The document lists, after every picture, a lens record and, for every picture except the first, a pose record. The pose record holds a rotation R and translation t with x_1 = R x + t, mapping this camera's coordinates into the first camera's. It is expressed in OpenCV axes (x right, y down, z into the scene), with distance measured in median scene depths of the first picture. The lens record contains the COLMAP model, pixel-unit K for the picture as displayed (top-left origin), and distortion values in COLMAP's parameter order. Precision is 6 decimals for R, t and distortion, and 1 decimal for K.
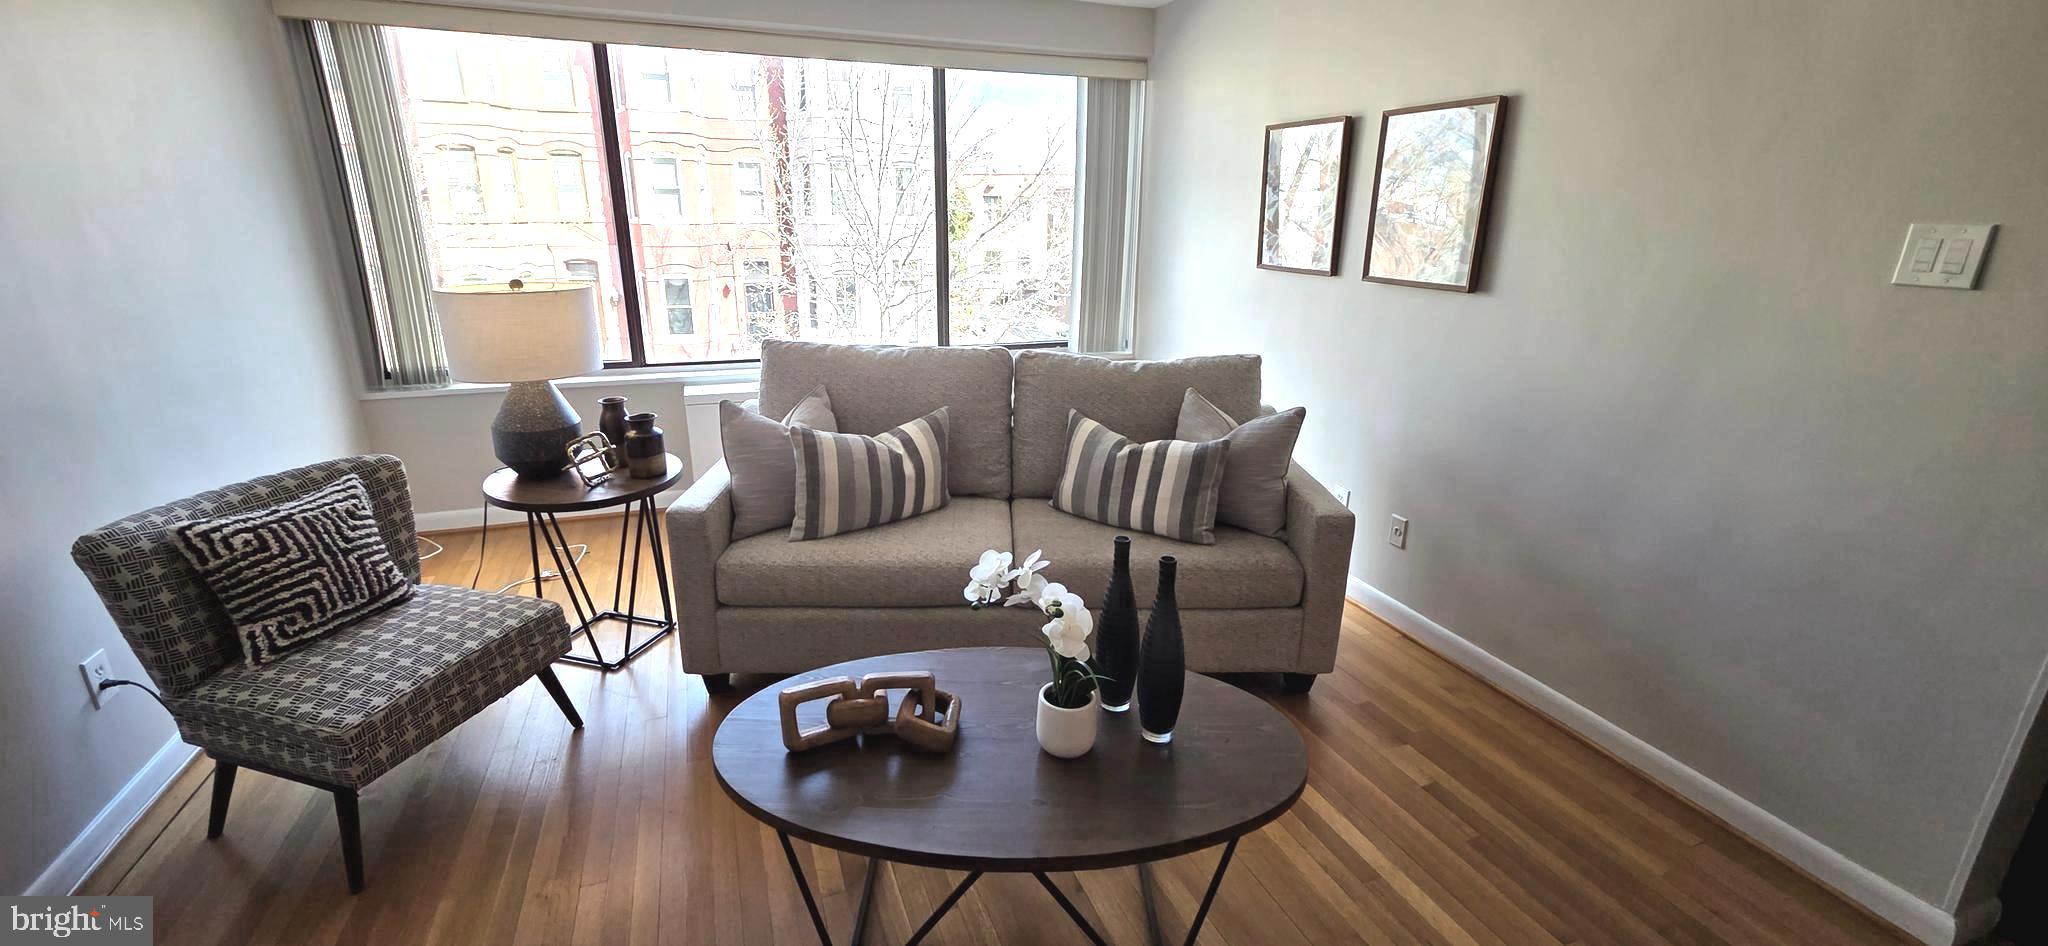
lens RADIAL K [[837.5, 0, 1019.2], [0, 837.5, 467.9], [0, 0, 1]] dist [0.001429, -0.000360]
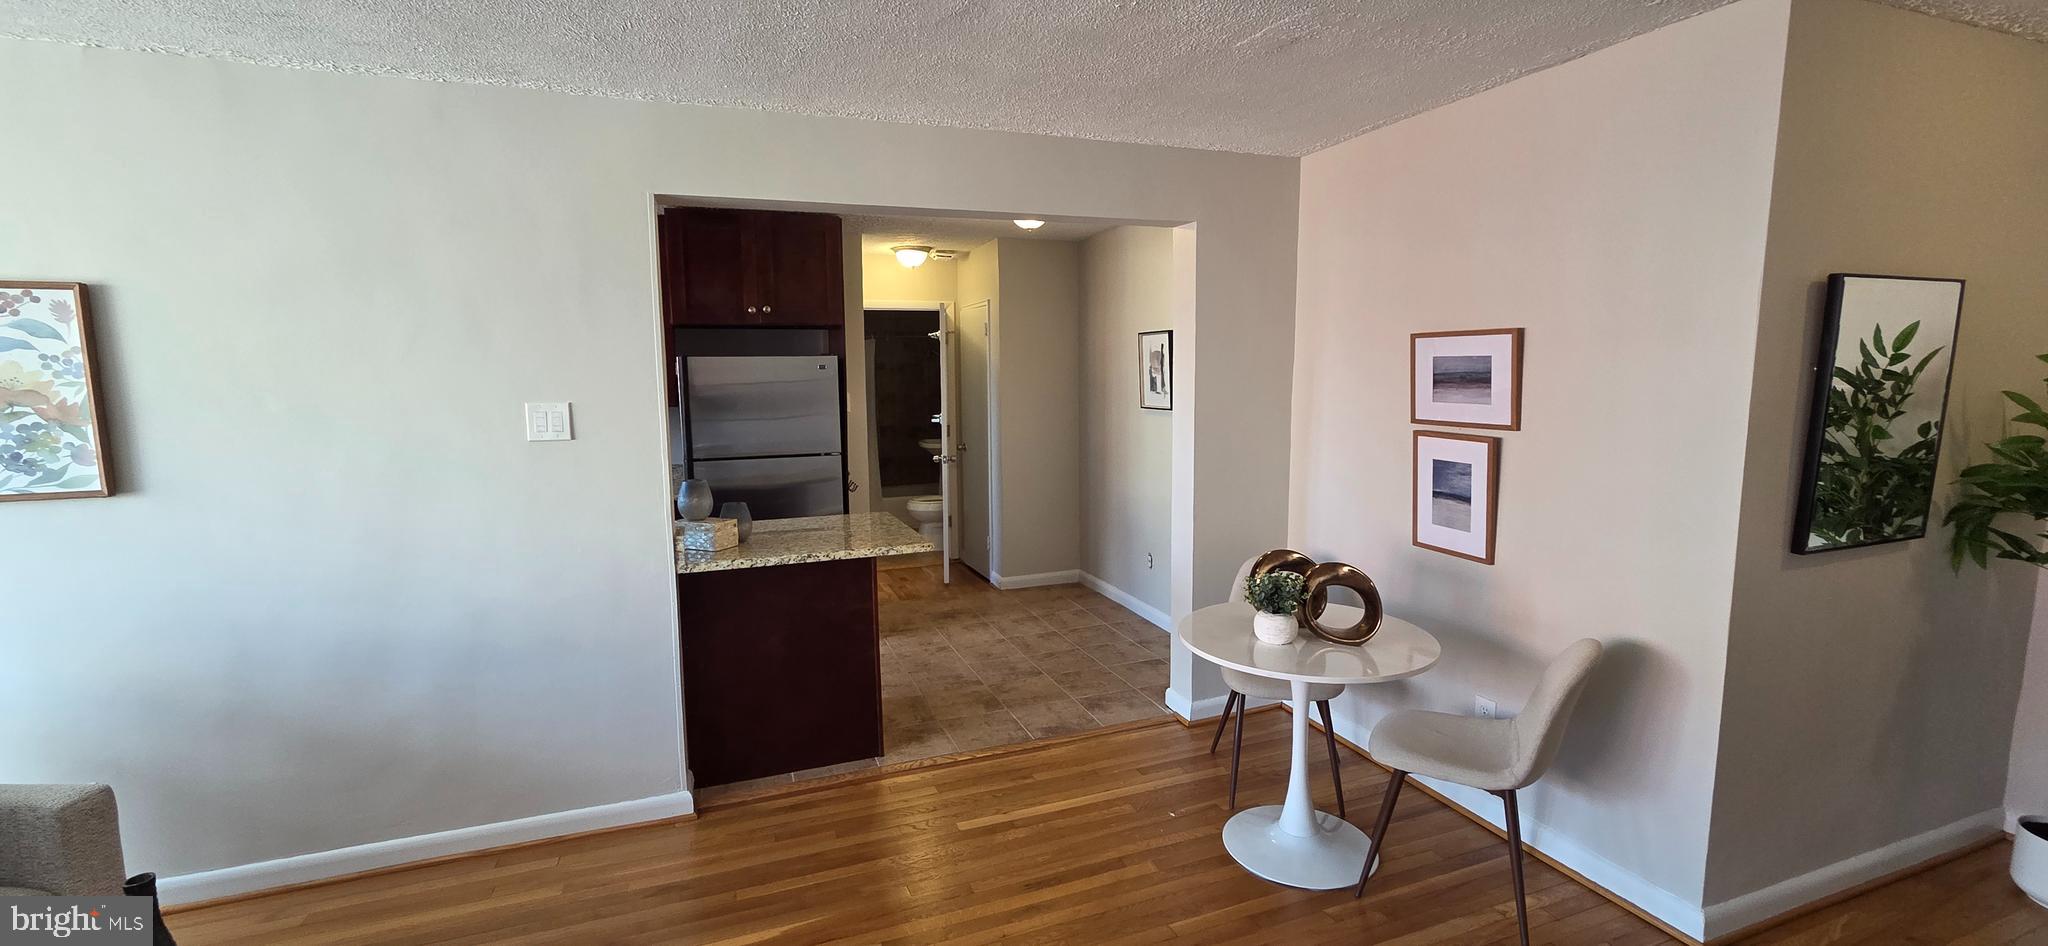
lens RADIAL K [[837.5, 0, 1020.0], [0, 837.5, 477.0], [0, 0, 1]] dist [0.001429, -0.000360]
pose [[0.002120, -0.140935, 0.990017, -0.367326], [0.305672, 0.942724, 0.133549, -0.065183], [-0.952134, 0.302338, 0.045078, 0.068740]]
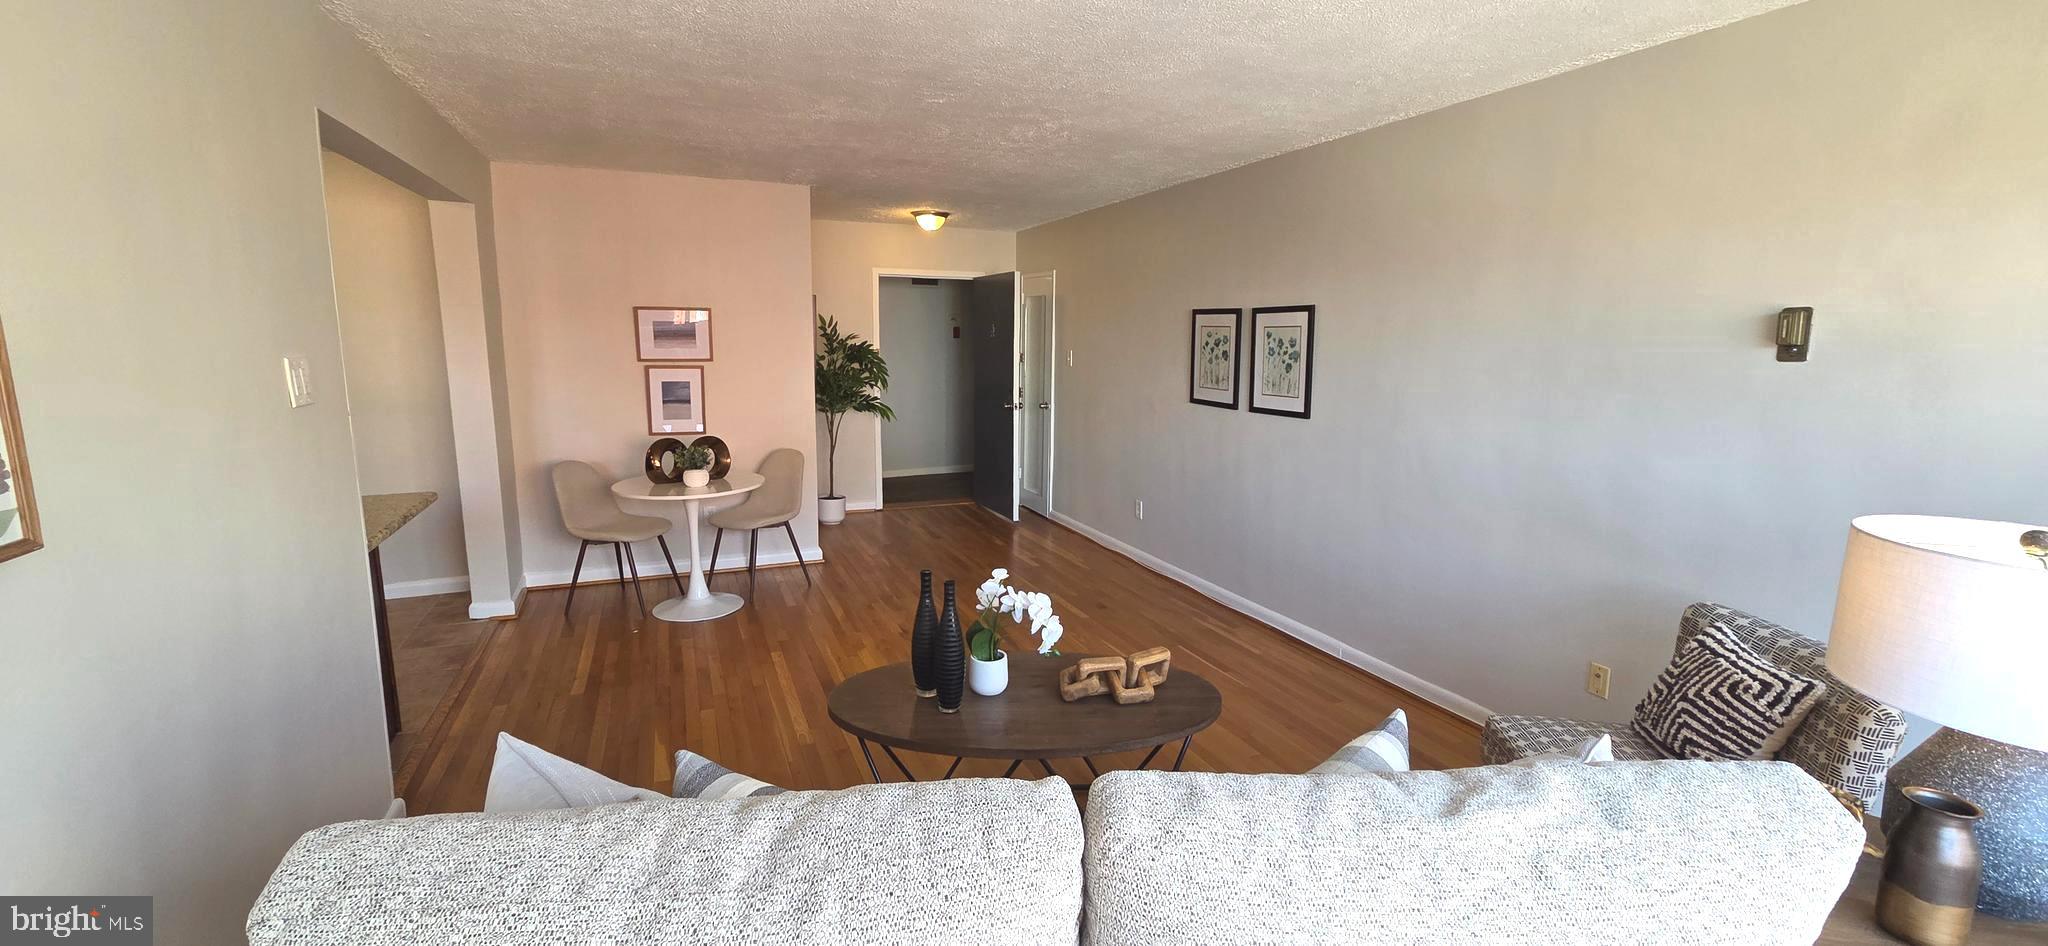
lens RADIAL K [[837.5, 0, 1040.3], [0, 837.5, 465.6], [0, 0, 1]] dist [0.001429, -0.000360]
pose [[-0.998823, -0.013514, -0.046575, 0.044741], [-0.032749, 0.896297, 0.442244, -0.566052], [0.035768, 0.443249, -0.895685, 1.727569]]
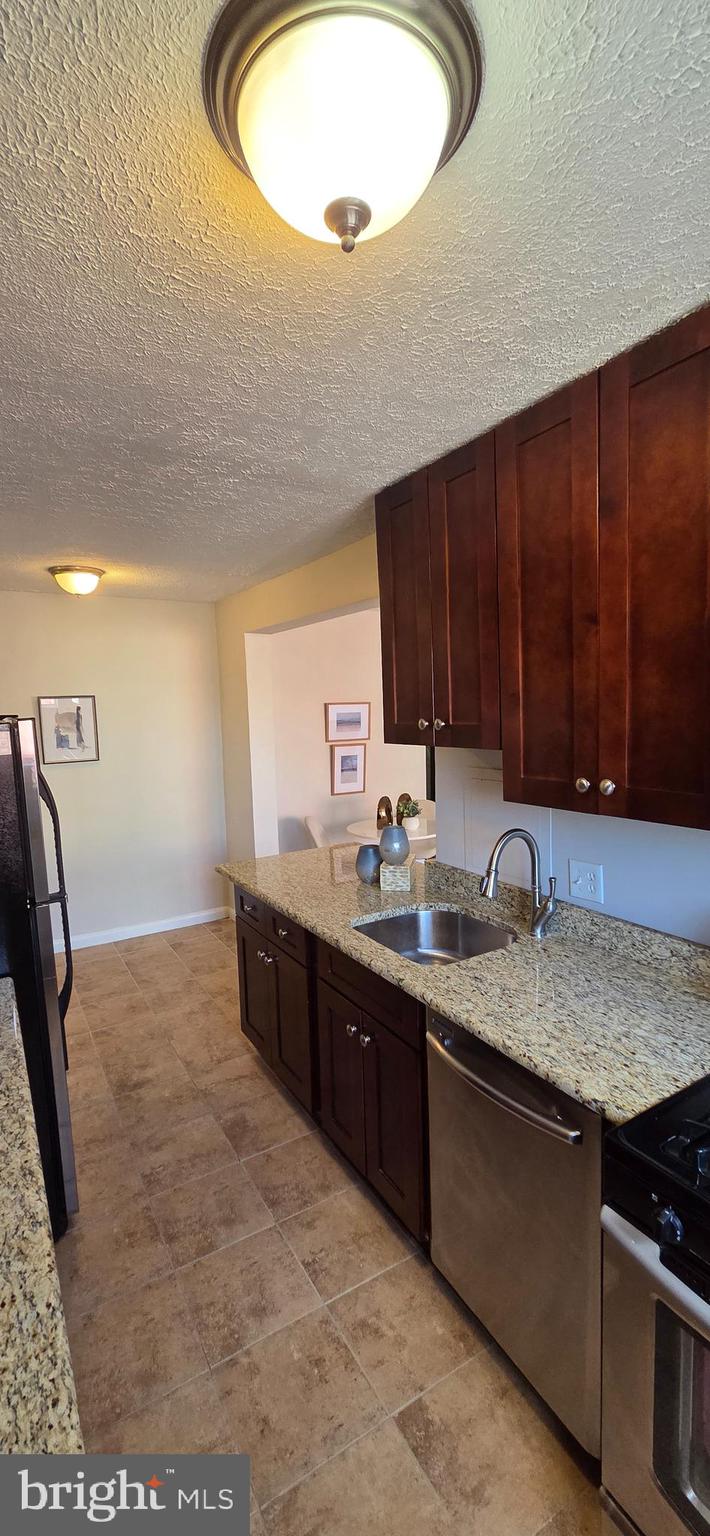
lens RADIAL K [[628.1, 0, 353.0], [0, 628.1, 767.0], [0, 0, 1]] dist [0.001429, -0.000360]
pose [[-0.983307, 0.031946, -0.179130, 1.396830], [-0.039793, 0.922881, 0.383024, -0.603516], [0.177551, 0.383758, -0.906204, 1.724031]]
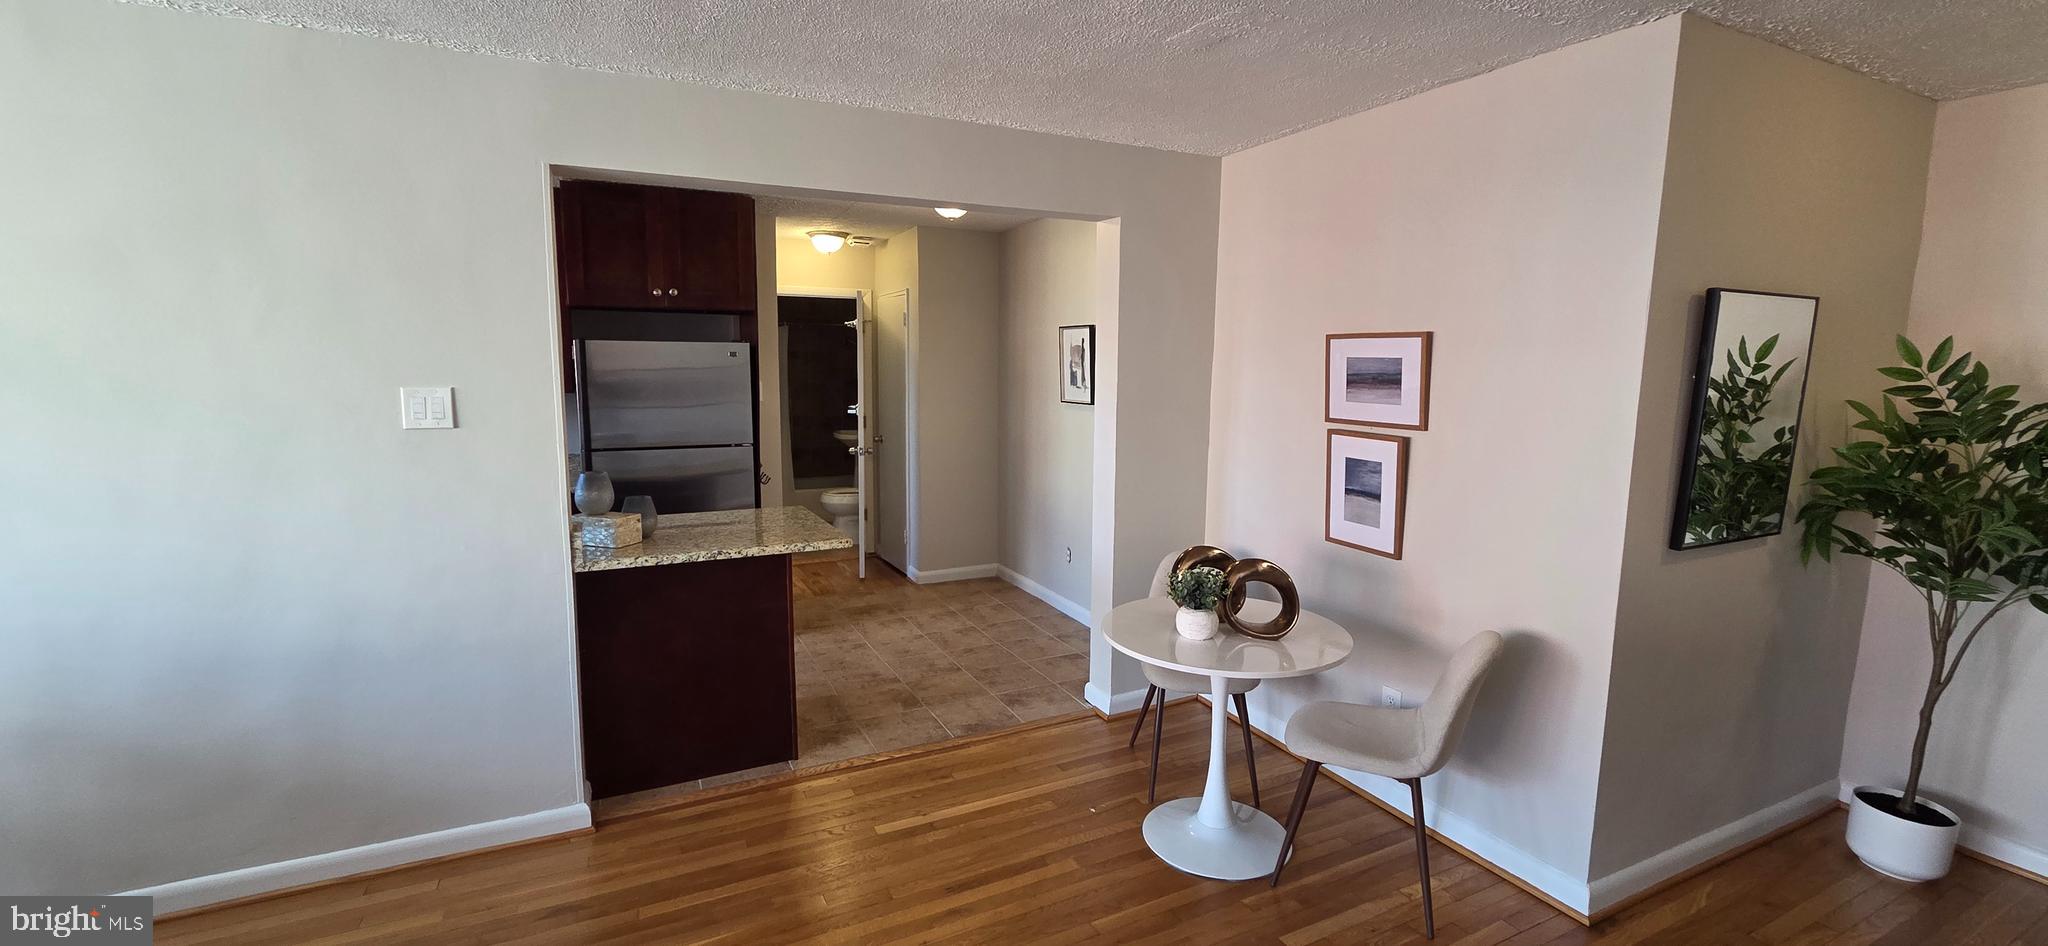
lens RADIAL K [[837.5, 0, 1020.7], [0, 837.5, 475.6], [0, 0, 1]] dist [0.001429, -0.000360]
pose [[-0.098393, -0.149502, 0.983854, -0.342340], [0.283054, 0.943611, 0.171695, -0.070513], [-0.954044, 0.295378, -0.050527, 0.080484]]
